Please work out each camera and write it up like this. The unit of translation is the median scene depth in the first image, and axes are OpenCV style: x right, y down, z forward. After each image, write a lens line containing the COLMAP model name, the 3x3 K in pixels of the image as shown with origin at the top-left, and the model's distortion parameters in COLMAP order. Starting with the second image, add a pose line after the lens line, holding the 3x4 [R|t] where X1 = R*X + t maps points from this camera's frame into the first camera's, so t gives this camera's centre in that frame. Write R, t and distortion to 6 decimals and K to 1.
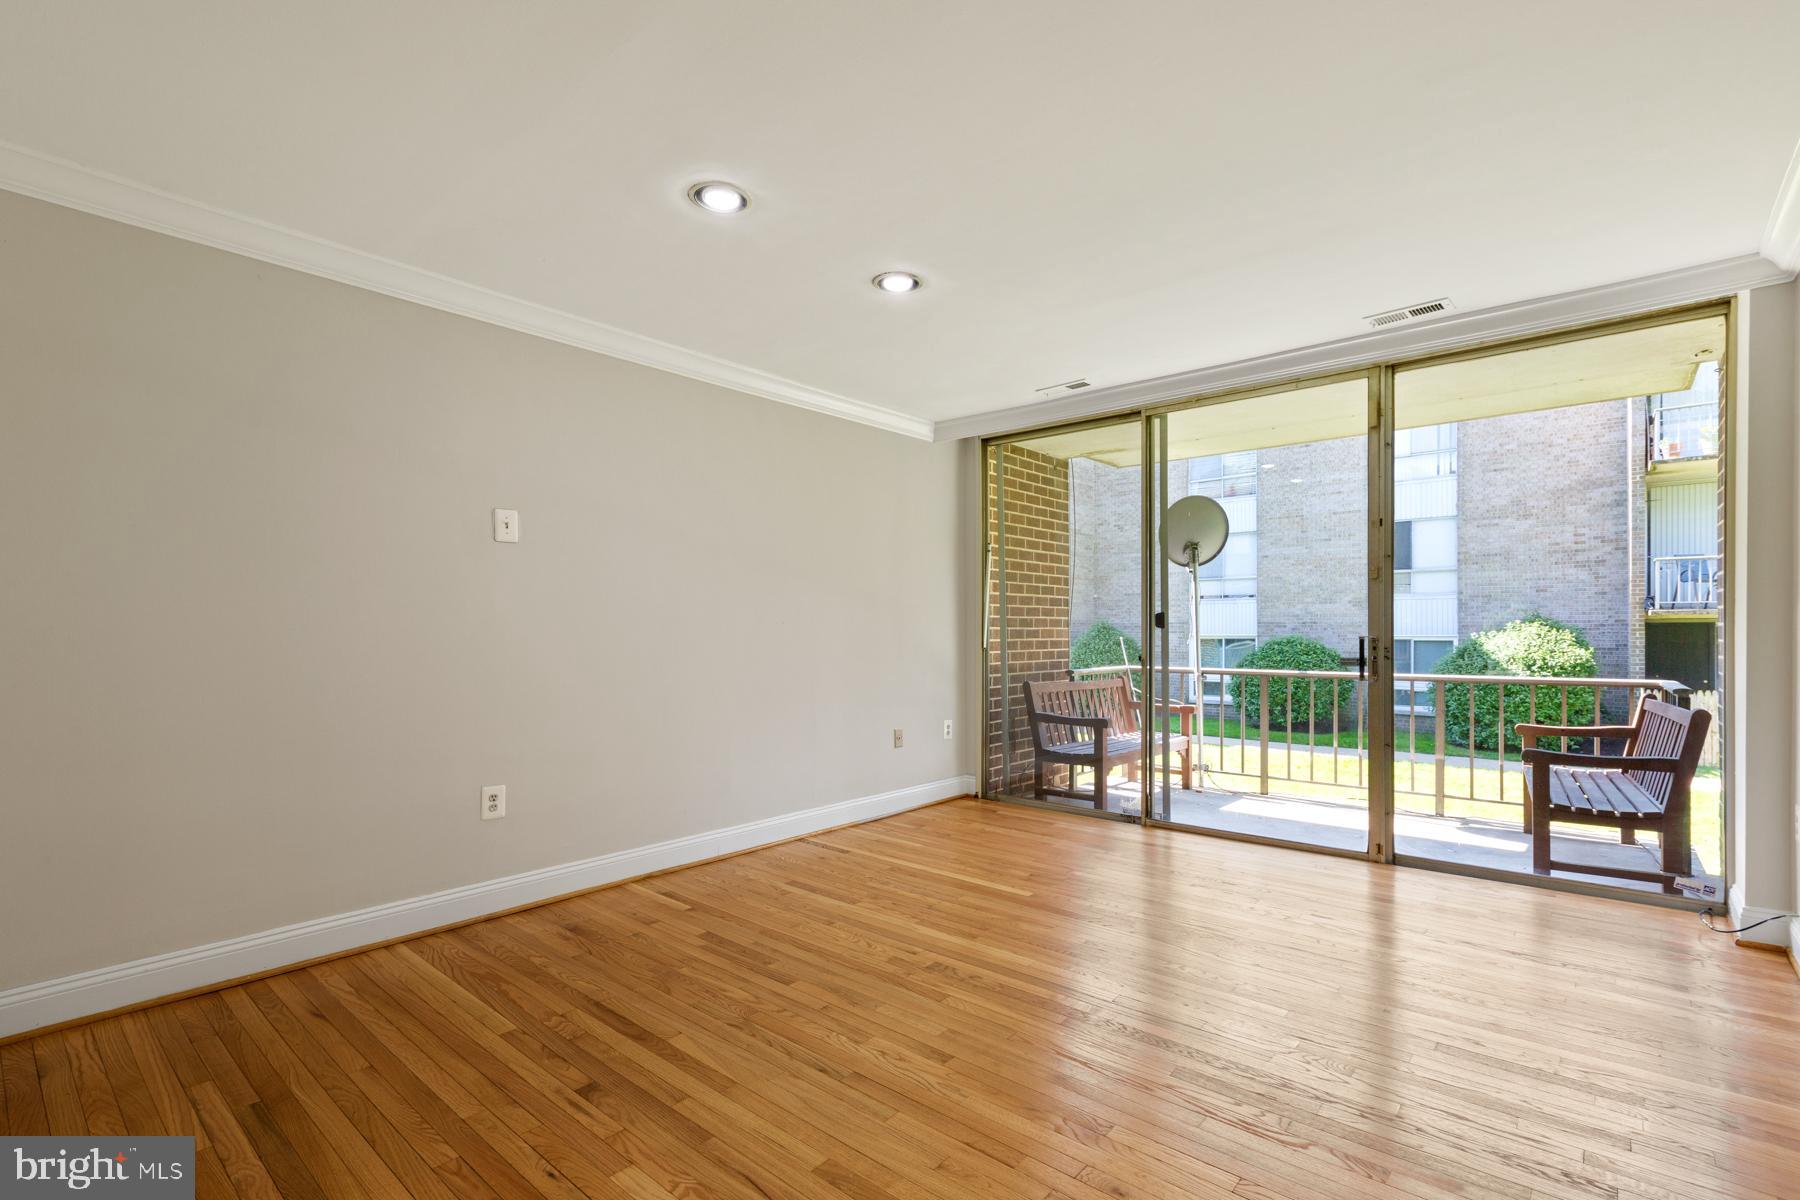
lens RADIAL K [[823.7, 0, 899.9], [0, 823.7, 631.1], [0, 0, 1]] dist [0.002101, 0.000133]
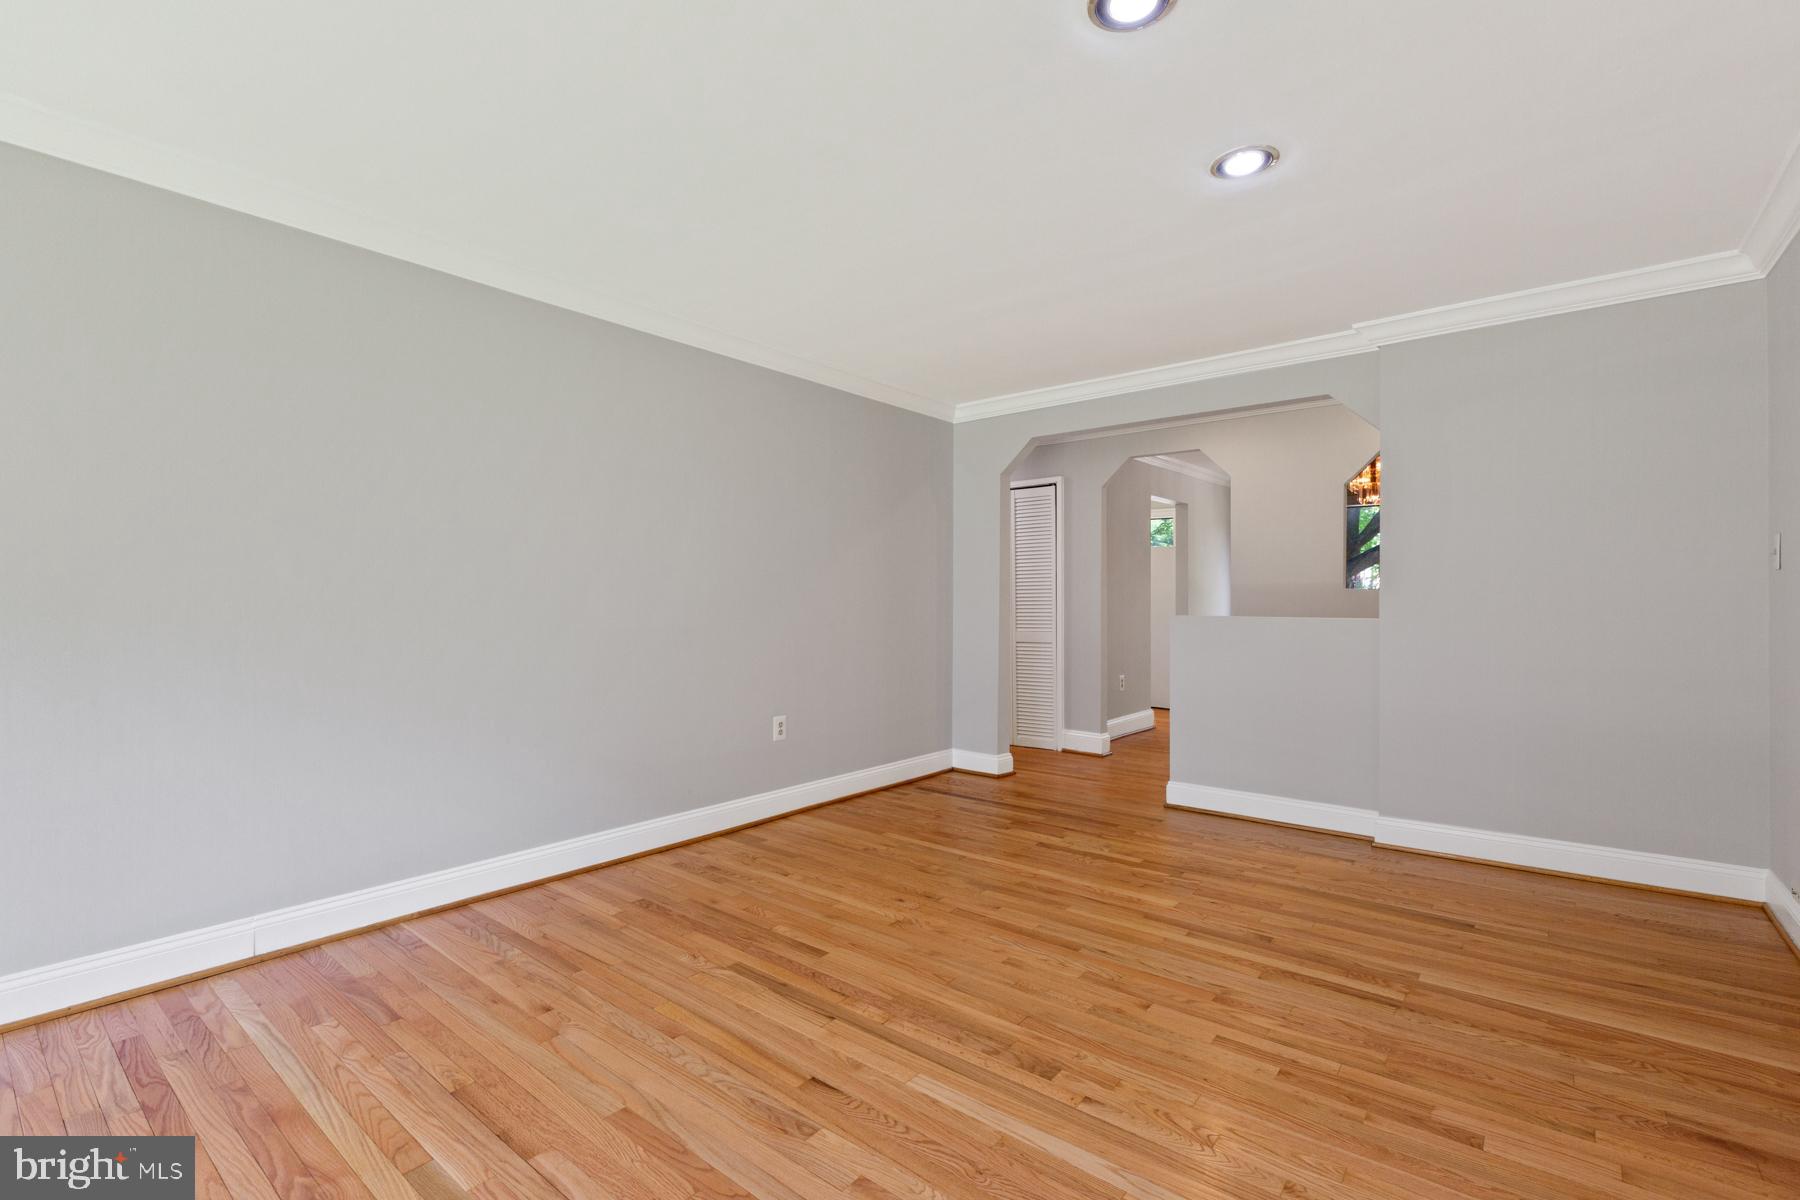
lens RADIAL K [[800.9, 0, 904.7], [0, 800.9, 586.6], [0, 0, 1]] dist [-0.000695, -0.000225]
pose [[-0.999416, -0.000572, -0.034174, 0.108108], [-0.000258, 0.999958, -0.009182, -0.004760], [0.034178, -0.009168, -0.999374, 0.961791]]
